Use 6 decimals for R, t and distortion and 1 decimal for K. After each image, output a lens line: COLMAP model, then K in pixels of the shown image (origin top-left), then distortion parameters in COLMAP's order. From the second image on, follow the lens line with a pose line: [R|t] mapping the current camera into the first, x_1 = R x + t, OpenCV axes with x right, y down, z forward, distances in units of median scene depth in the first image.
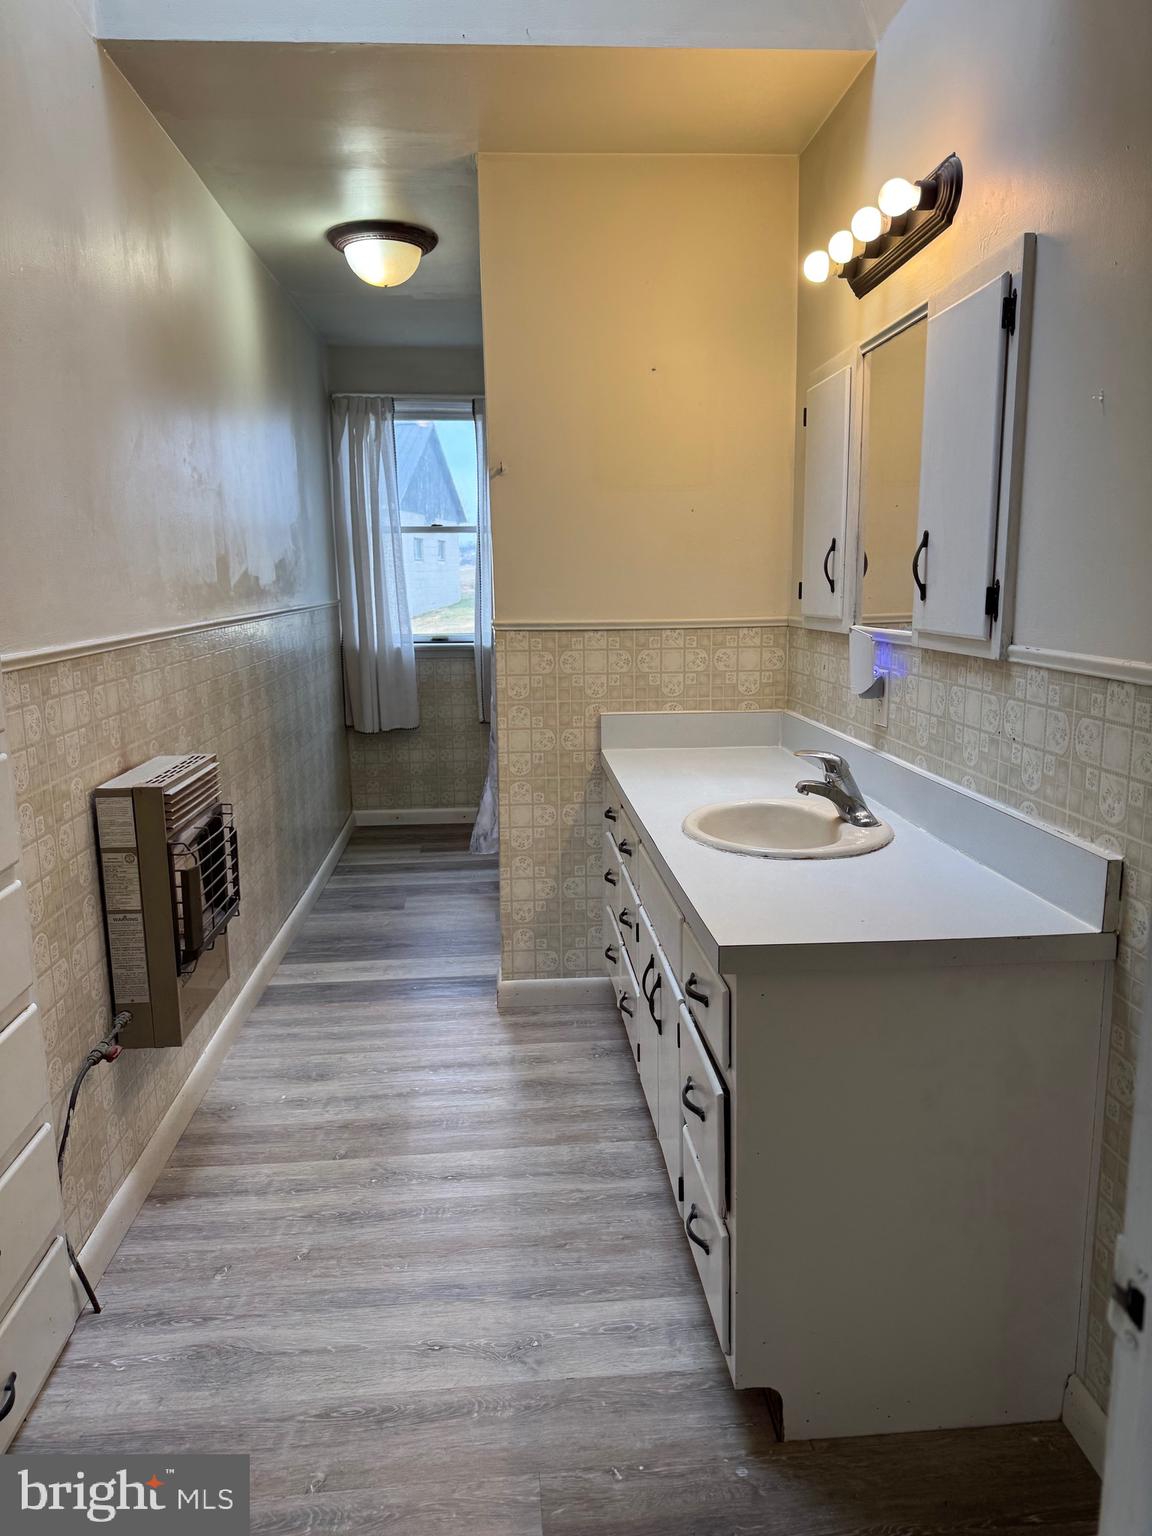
lens RADIAL K [[1071.0, 0, 576.0], [0, 1071.0, 768.0], [0, 0, 1]] dist [0.062521, -0.124247]
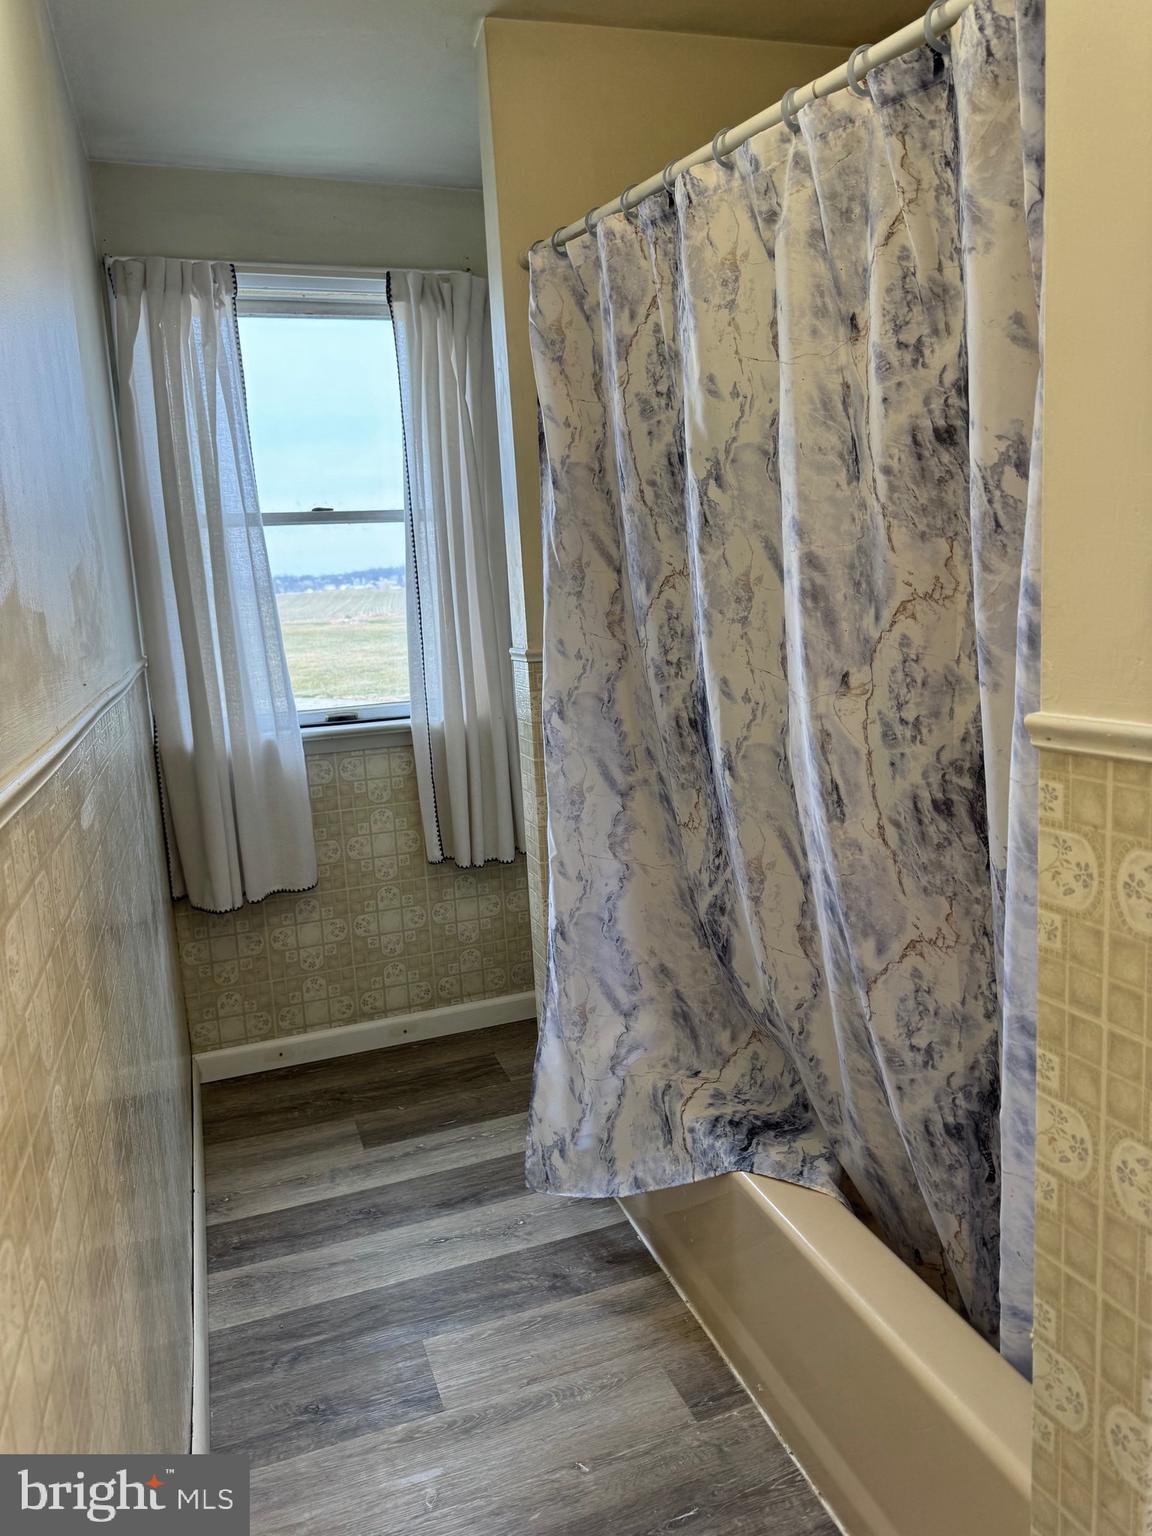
lens RADIAL K [[1054.4, 0, 580.5], [0, 1054.4, 734.6], [0, 0, 1]] dist [0.062078, -0.155636]
pose [[0.961716, -0.079317, 0.262320, -0.154611], [0.092446, 0.994990, -0.038073, -0.080779], [-0.257986, 0.060865, 0.964230, 0.459244]]
